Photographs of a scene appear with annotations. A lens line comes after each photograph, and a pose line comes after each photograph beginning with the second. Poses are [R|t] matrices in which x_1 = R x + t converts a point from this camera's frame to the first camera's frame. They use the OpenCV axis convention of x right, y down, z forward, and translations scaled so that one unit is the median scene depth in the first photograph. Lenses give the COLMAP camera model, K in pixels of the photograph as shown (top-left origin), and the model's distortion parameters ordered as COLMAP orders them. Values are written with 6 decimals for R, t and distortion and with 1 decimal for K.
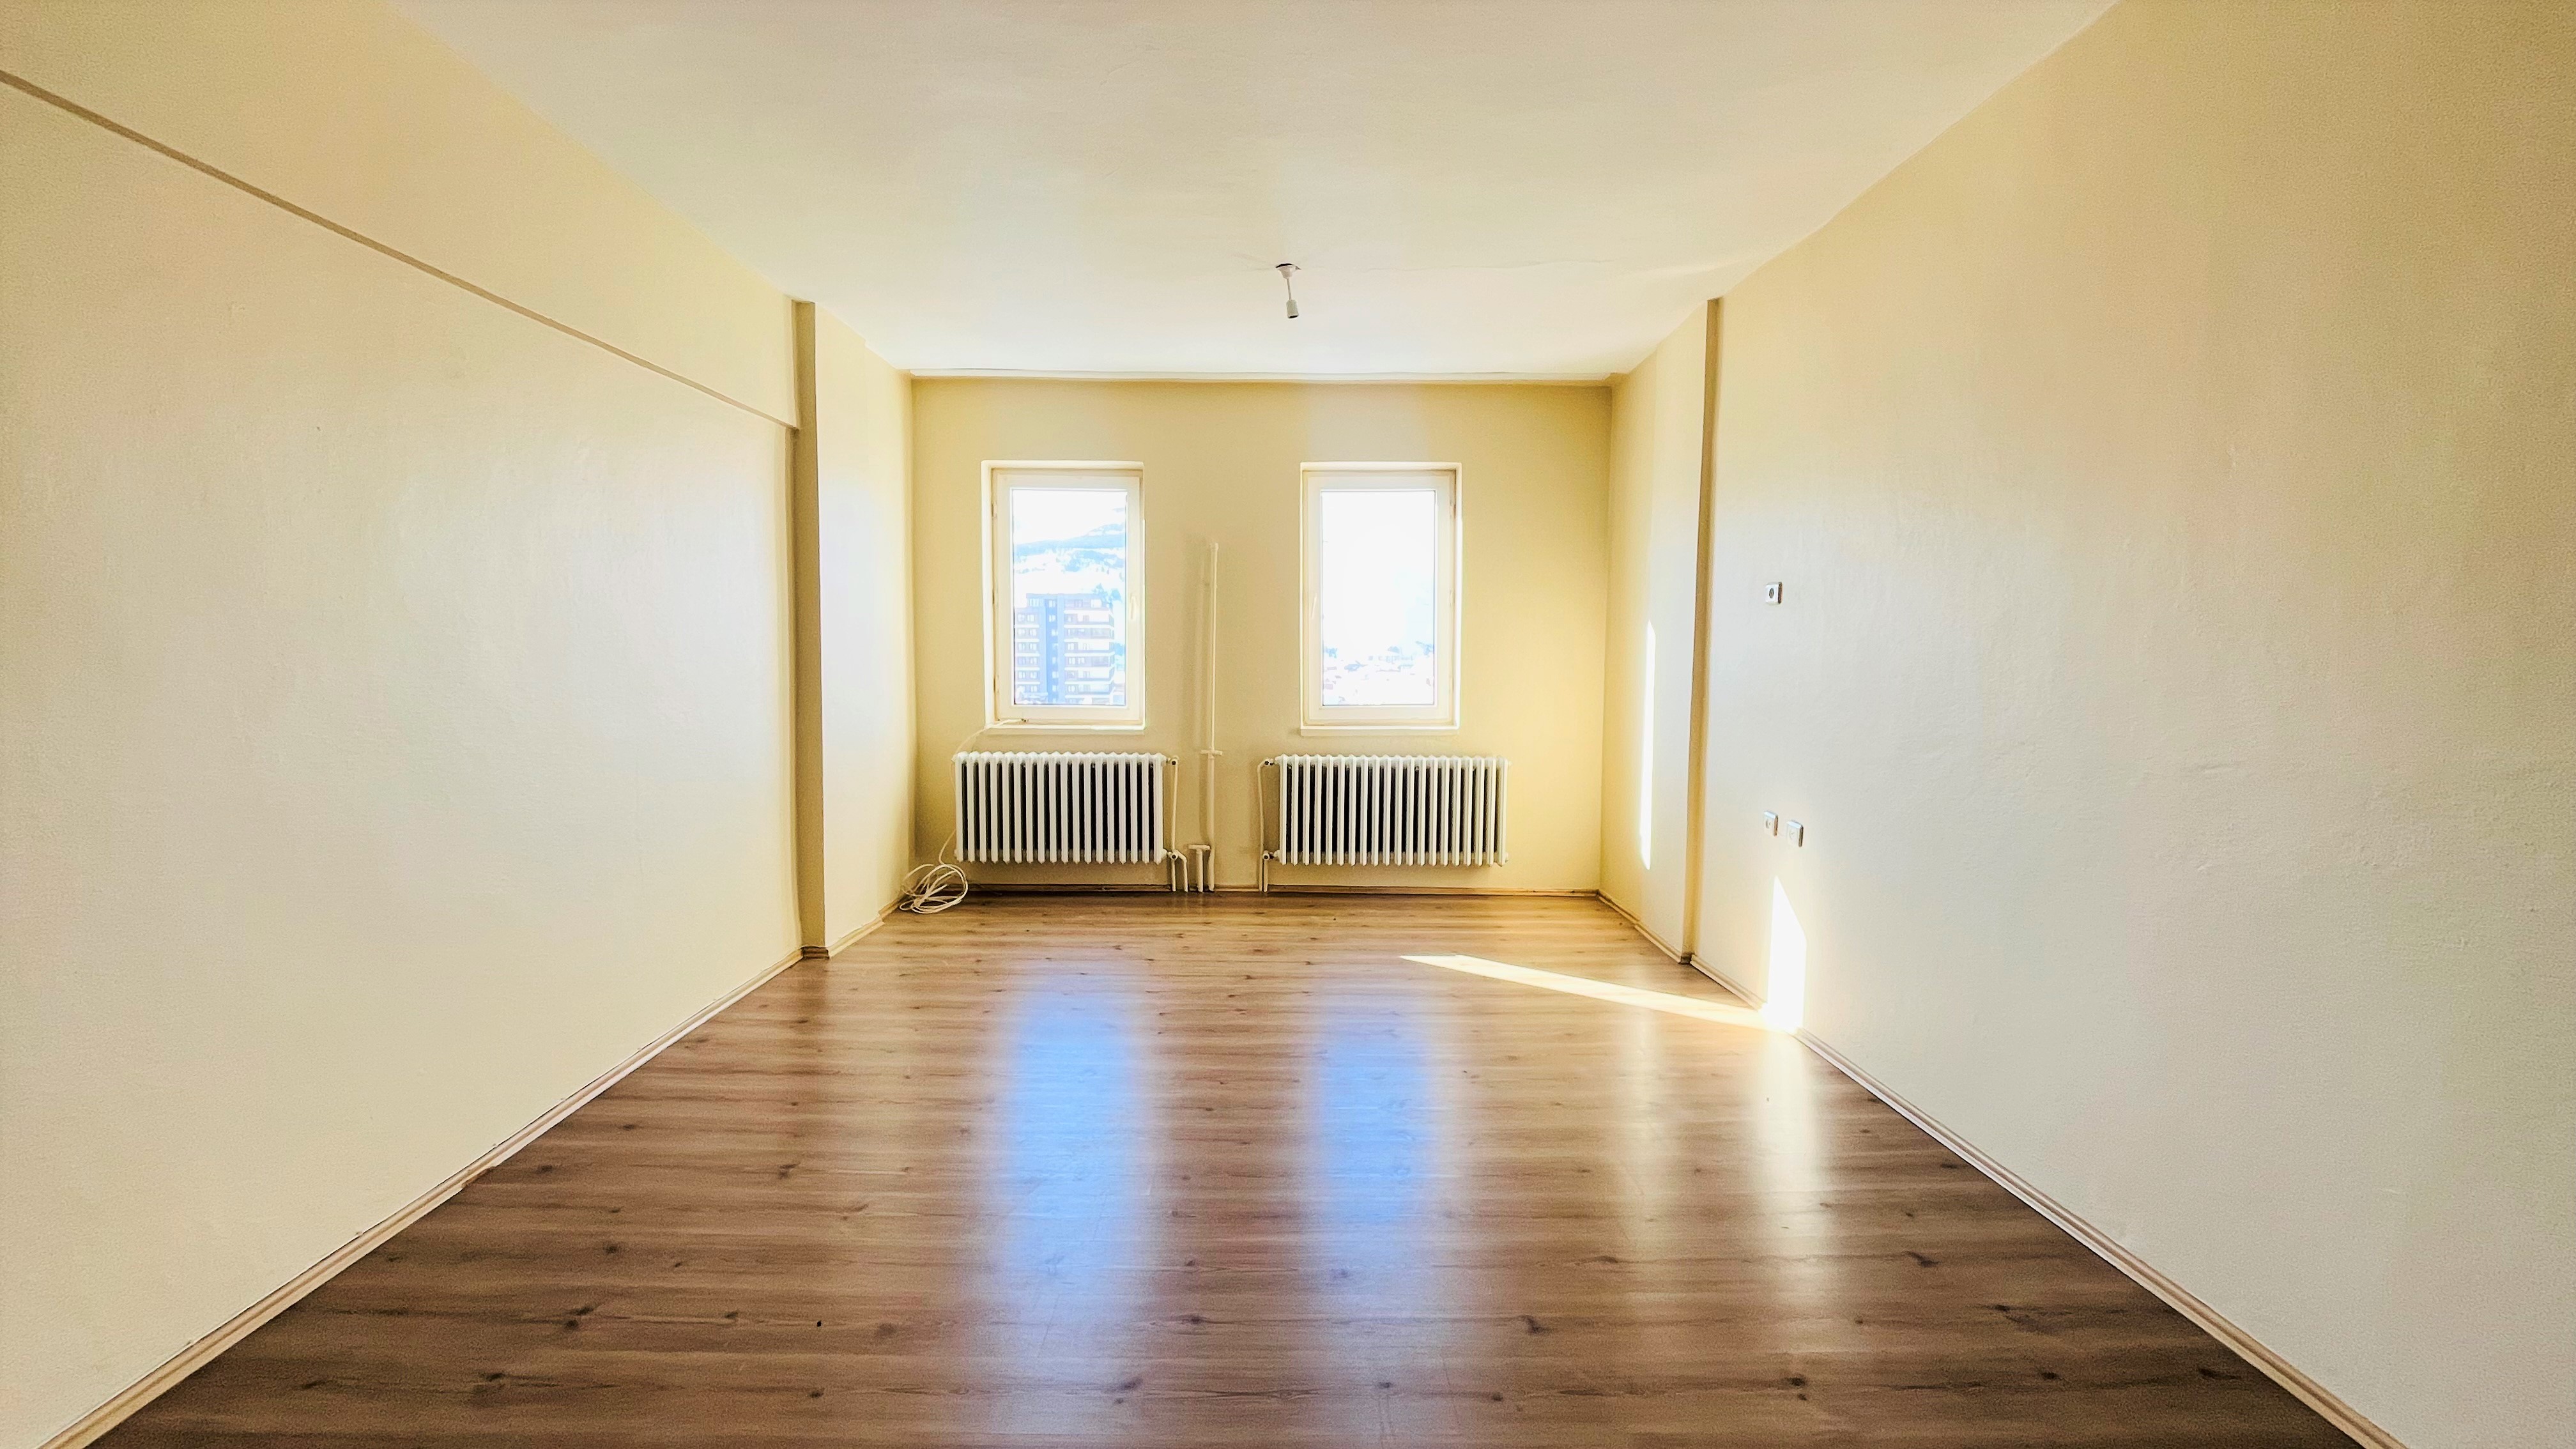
lens RADIAL K [[1031.6, 0, 1283.6], [0, 1031.6, 723.0], [0, 0, 1]] dist [-0.011965, -0.000186]
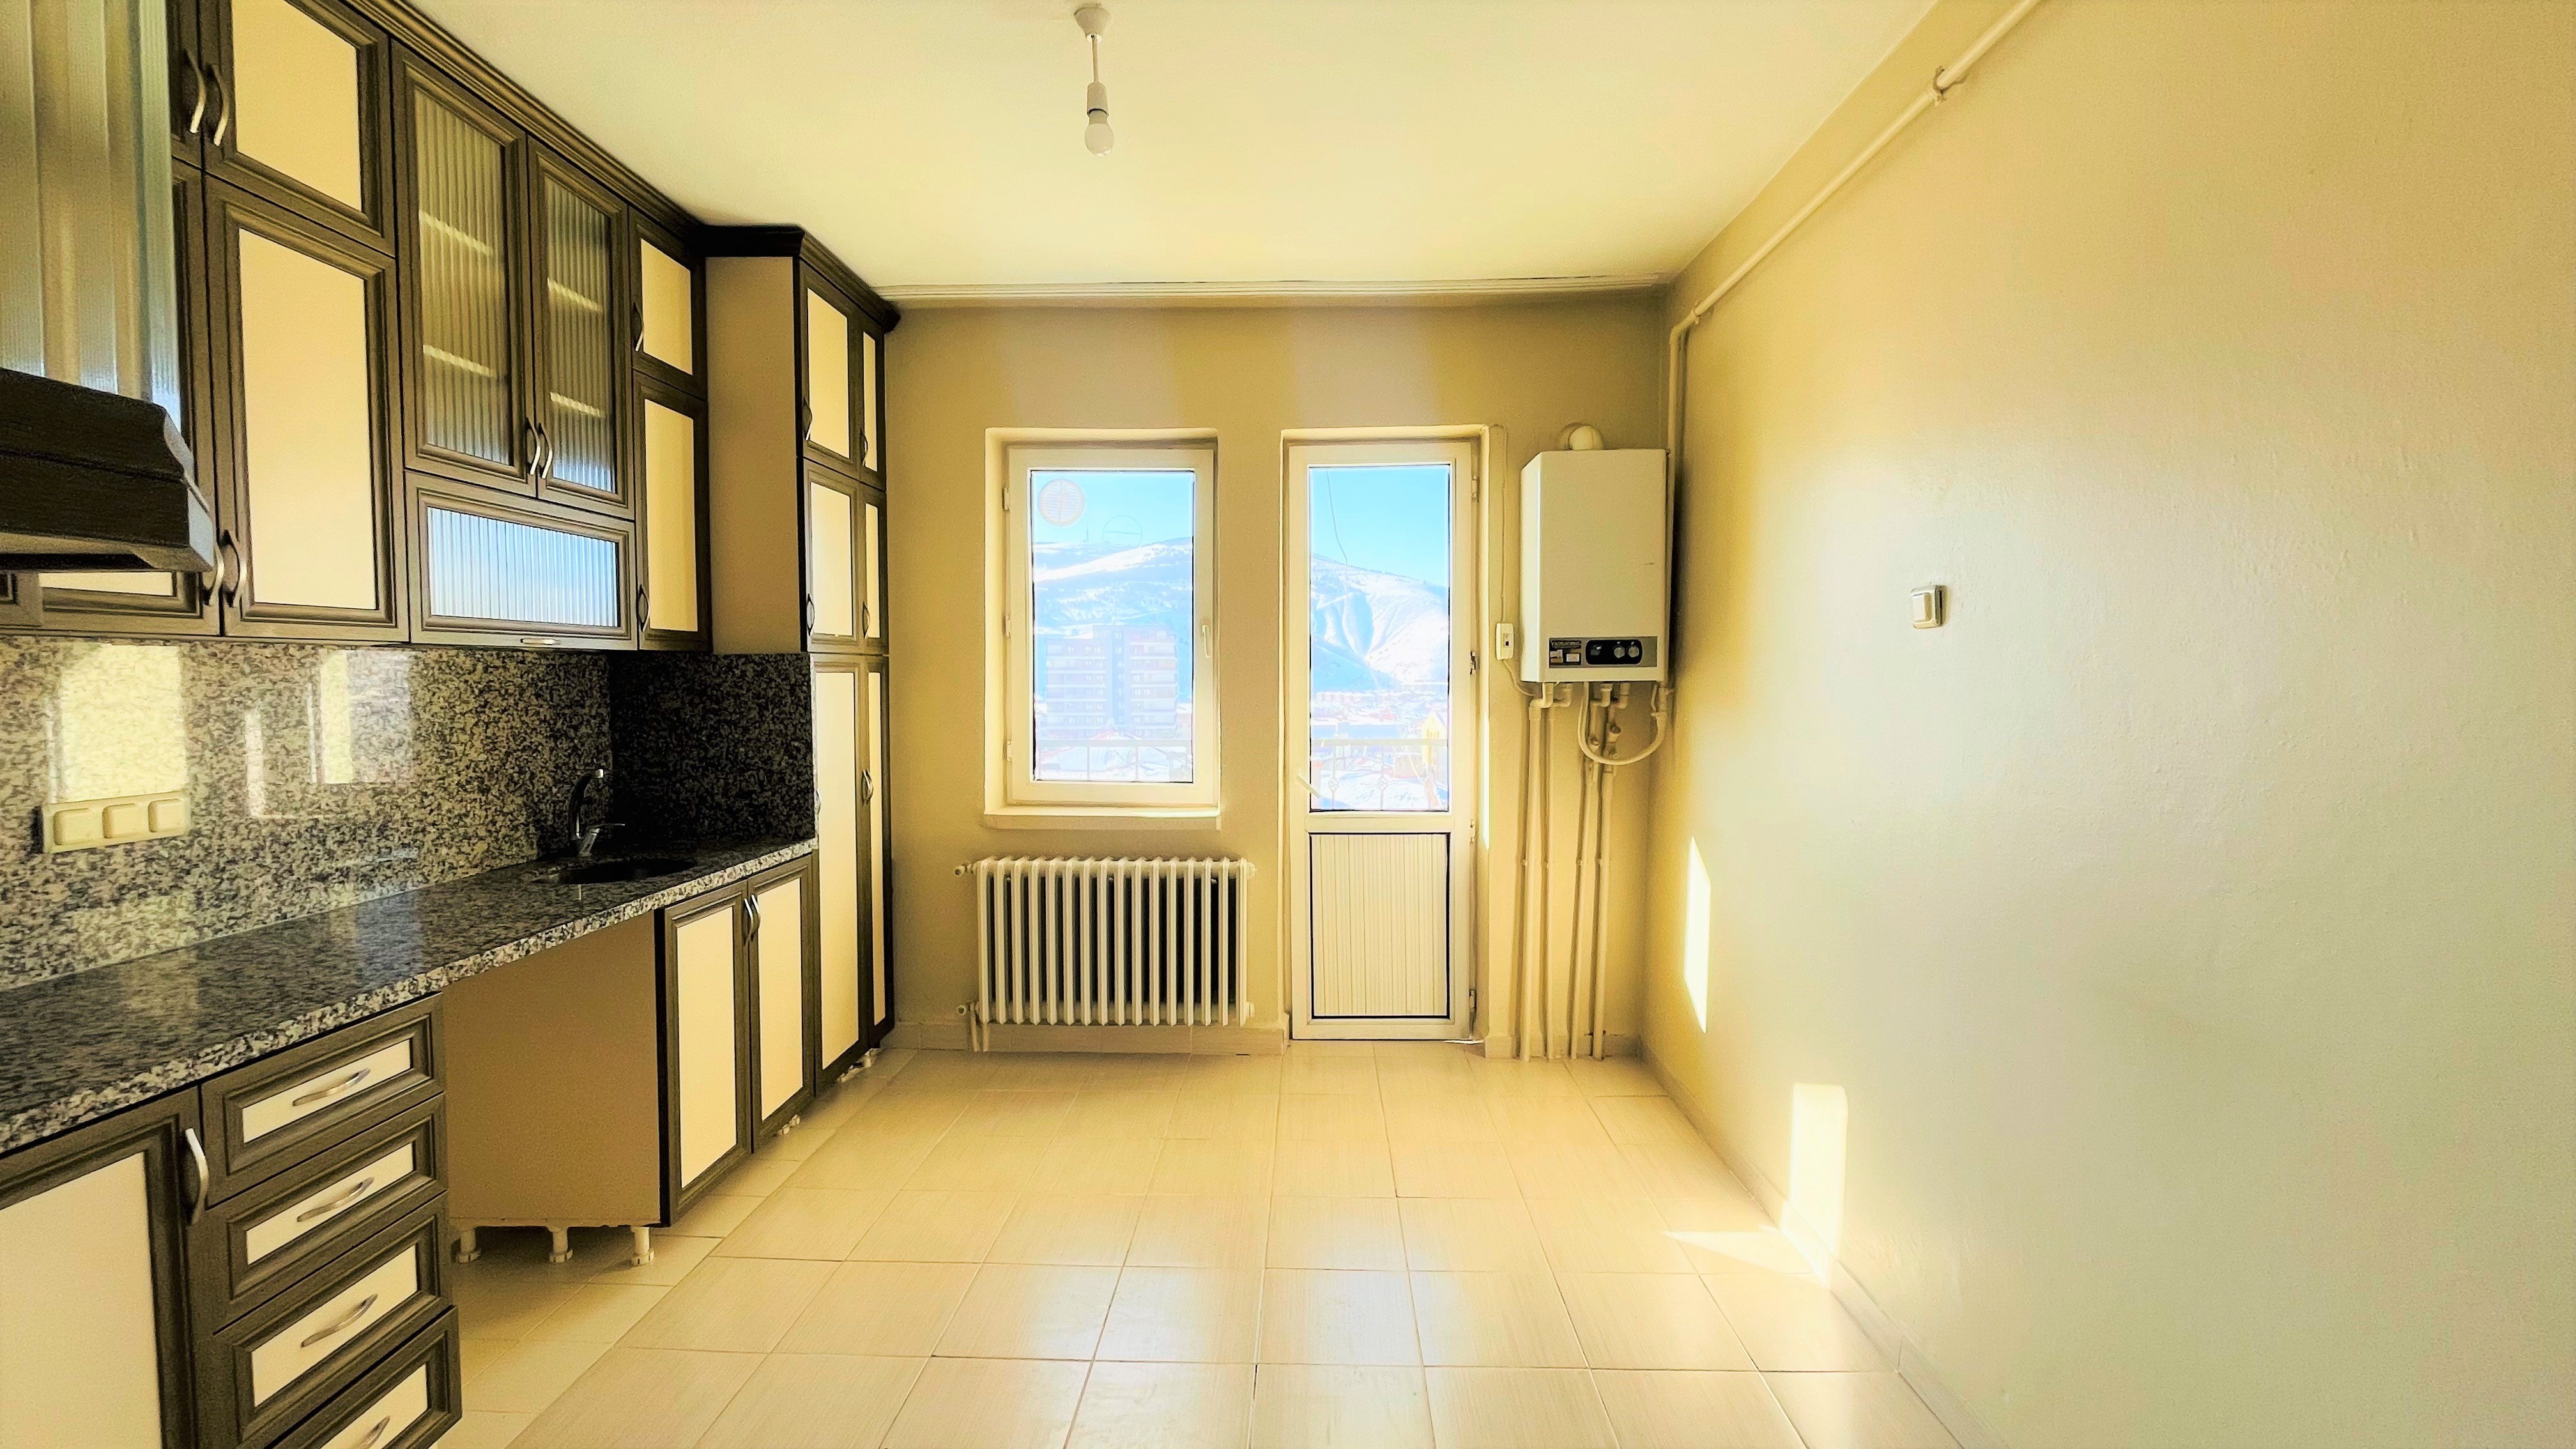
lens RADIAL K [[1031.6, 0, 1282.6], [0, 1031.6, 728.0], [0, 0, 1]] dist [-0.011965, -0.000186]
pose [[0.997982, -0.007232, -0.063089, -0.050530], [0.005748, 0.999703, -0.023679, -0.035436], [0.063242, 0.023269, 0.997727, 0.318600]]
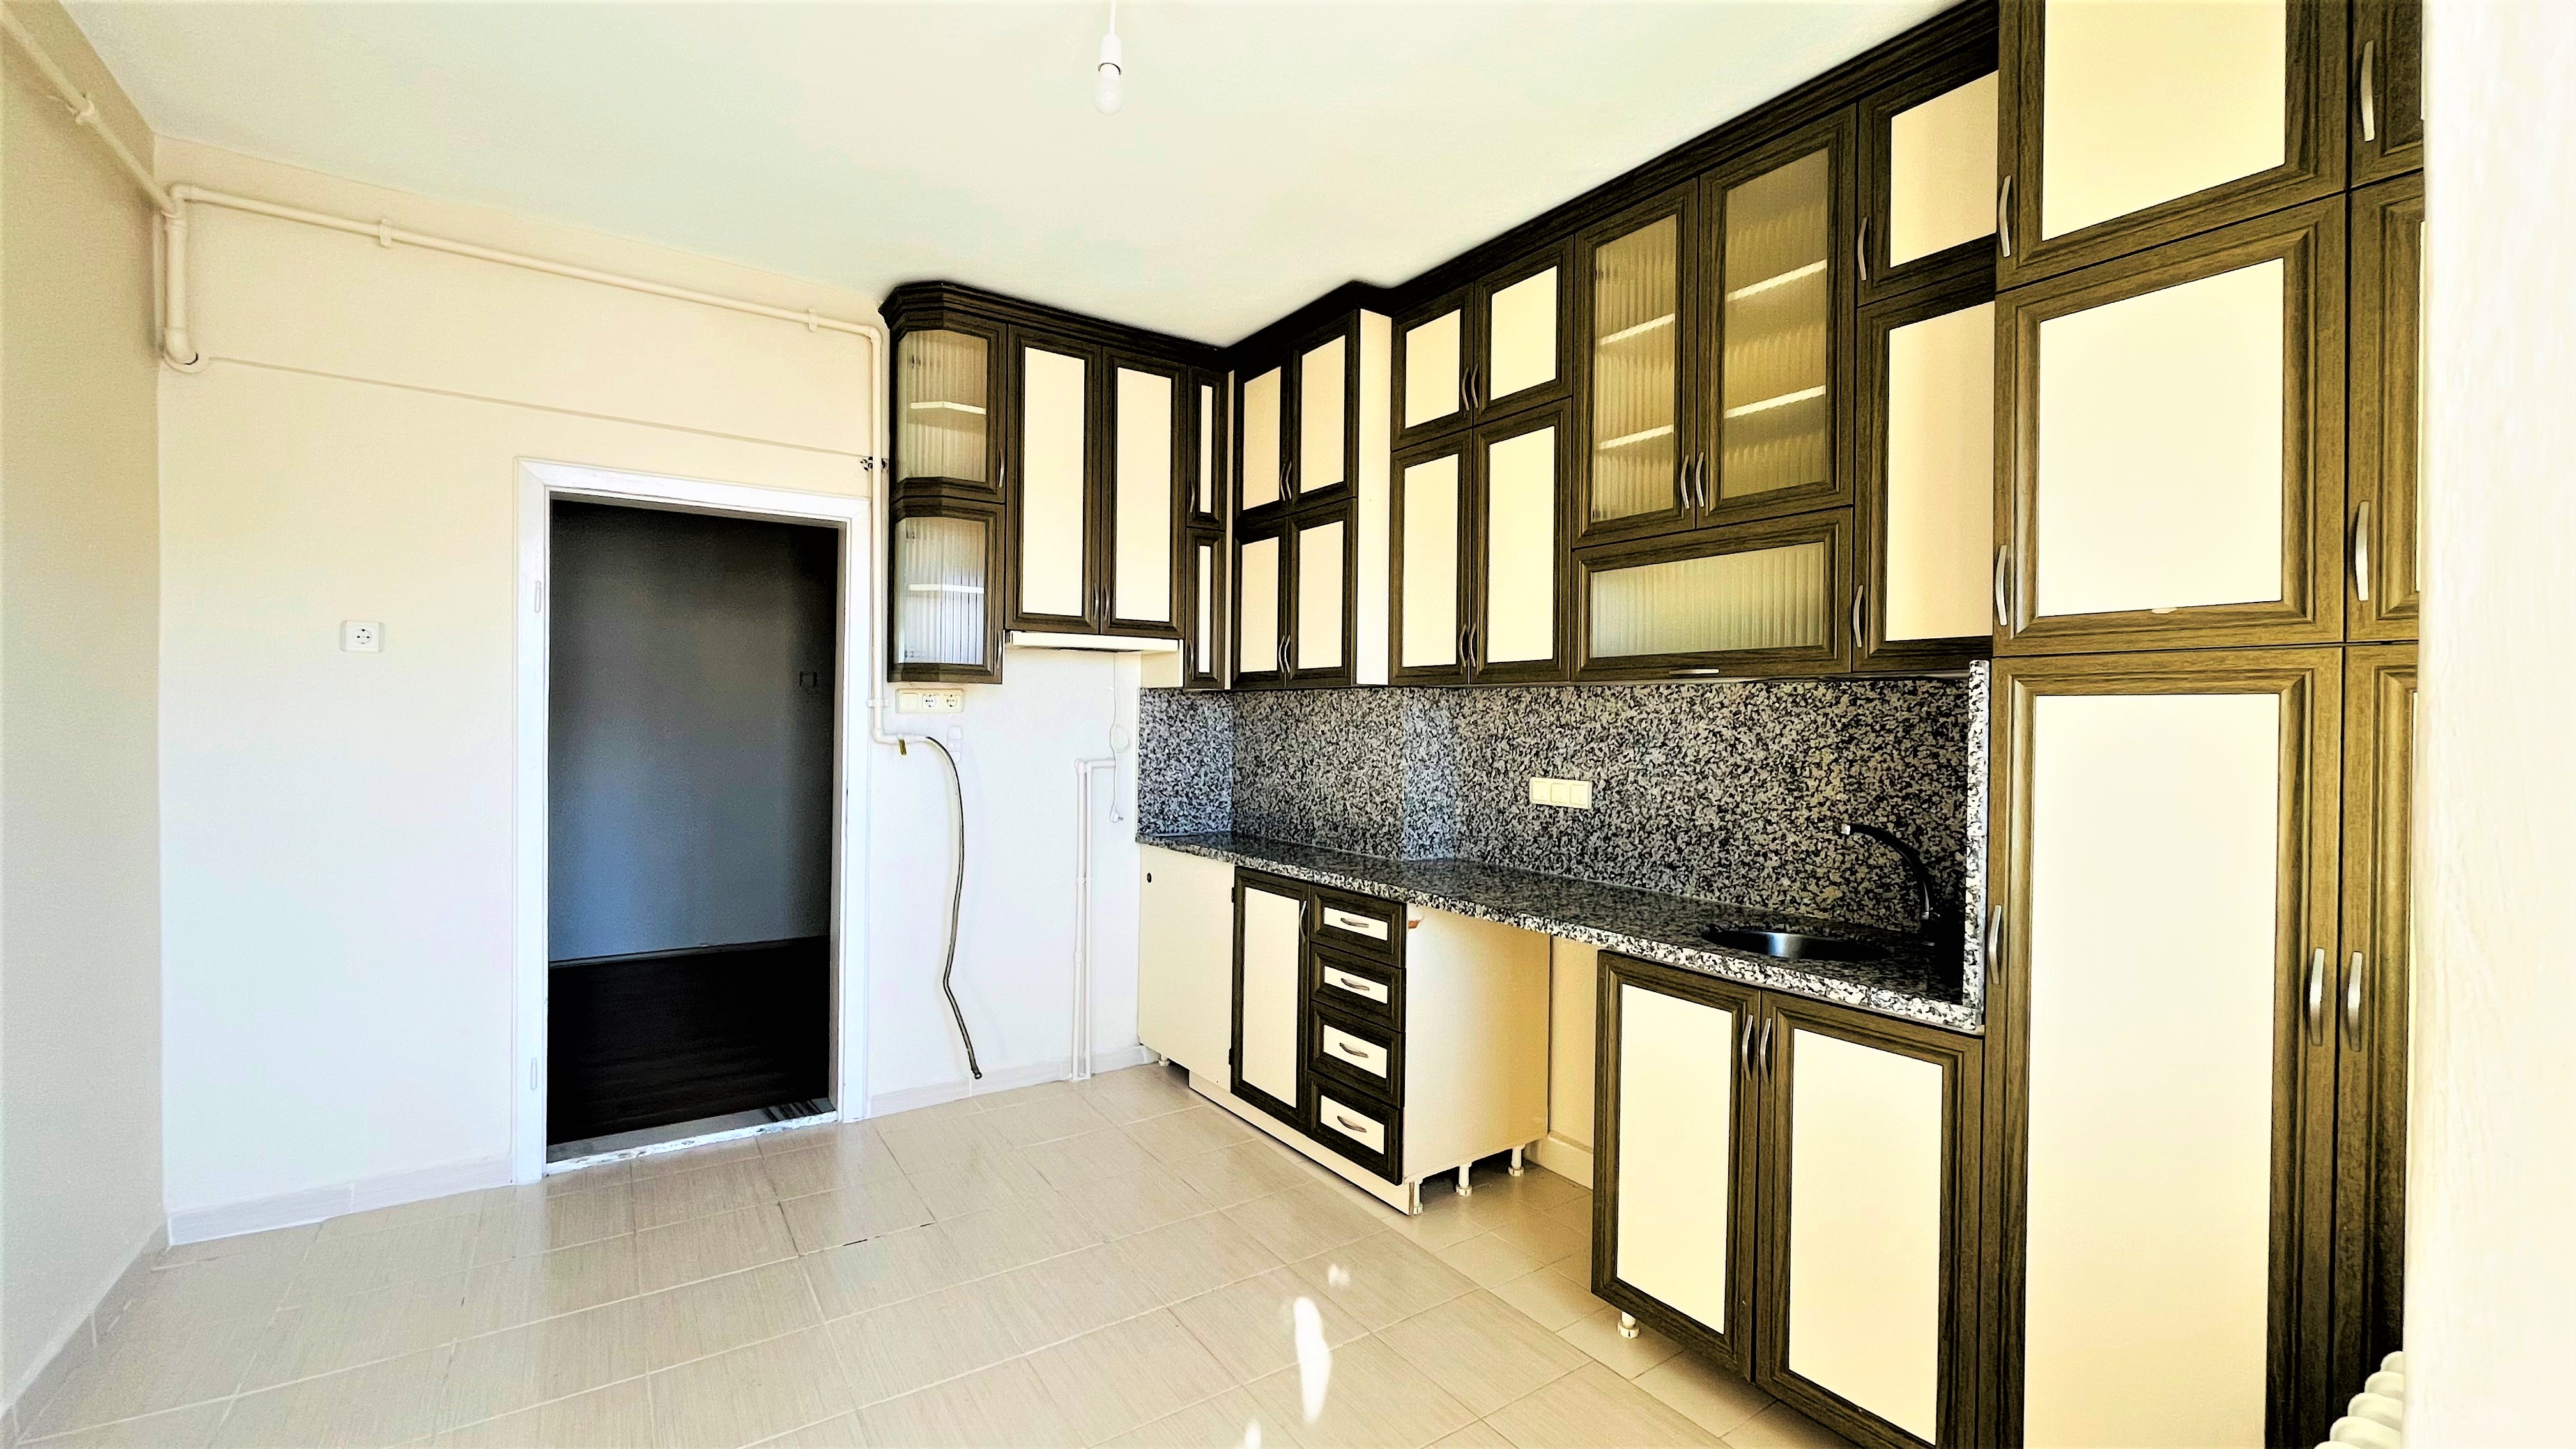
lens RADIAL K [[1031.6, 0, 1288.1], [0, 1031.6, 711.6], [0, 0, 1]] dist [-0.011965, -0.000186]
pose [[-0.847090, -0.027140, -0.530756, -0.016746], [-0.063038, 0.996776, 0.049640, -0.075847], [0.527697, 0.075507, -0.846070, 0.969310]]
